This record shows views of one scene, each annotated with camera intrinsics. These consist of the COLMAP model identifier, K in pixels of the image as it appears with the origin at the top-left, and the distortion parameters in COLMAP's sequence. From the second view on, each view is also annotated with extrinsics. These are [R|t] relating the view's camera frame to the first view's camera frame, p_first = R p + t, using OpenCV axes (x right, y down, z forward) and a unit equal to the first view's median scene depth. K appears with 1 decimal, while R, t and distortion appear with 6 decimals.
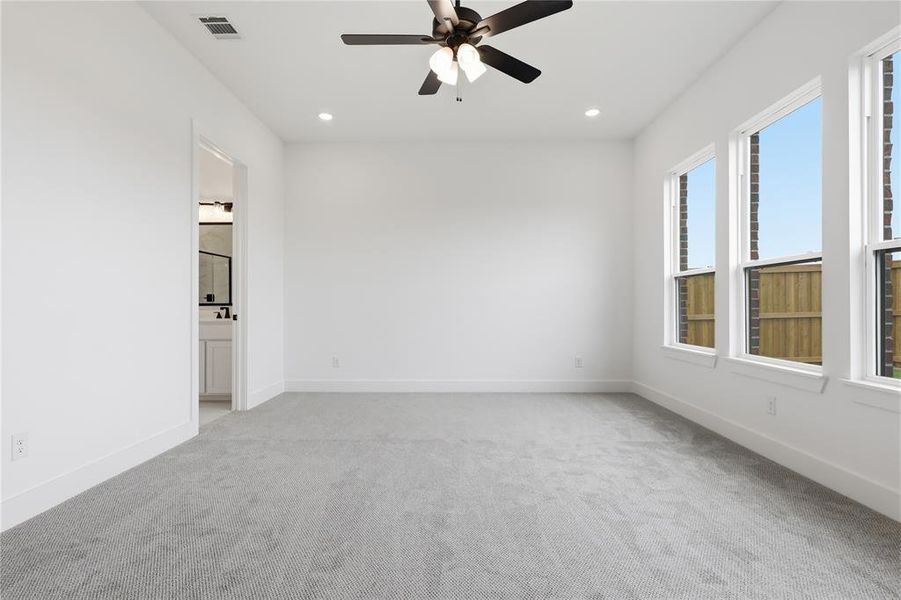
lens RADIAL K [[440.3, 0, 450.8], [0, 440.3, 304.9], [0, 0, 1]] dist [-0.000597, -0.000605]
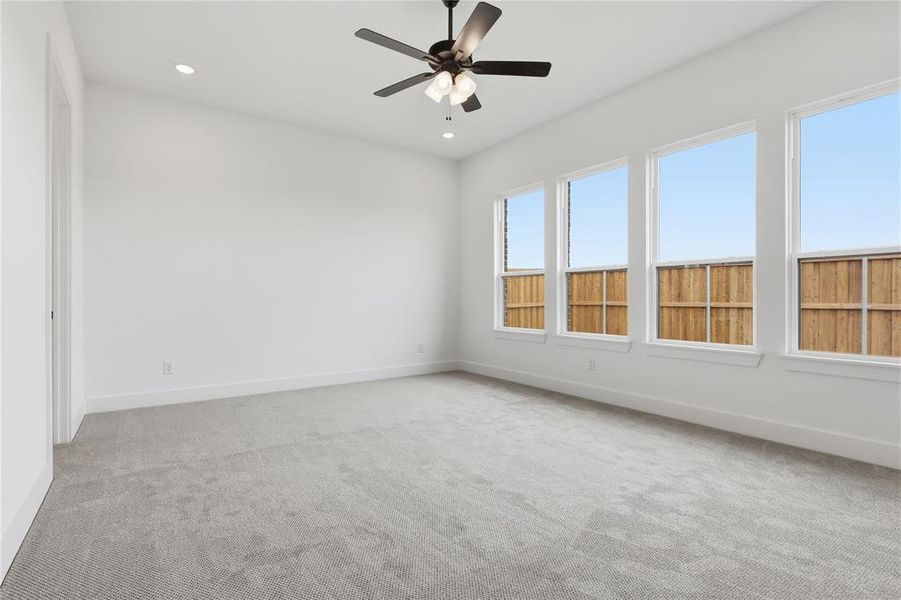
lens RADIAL K [[436.6, 0, 450.8], [0, 436.6, 298.2], [0, 0, 1]] dist [0.000105, -0.000219]
pose [[0.812285, -0.000602, 0.583260, -0.484641], [0.000071, 1.000000, 0.000933, 0.000292], [-0.583260, -0.000716, 0.812285, 0.055745]]
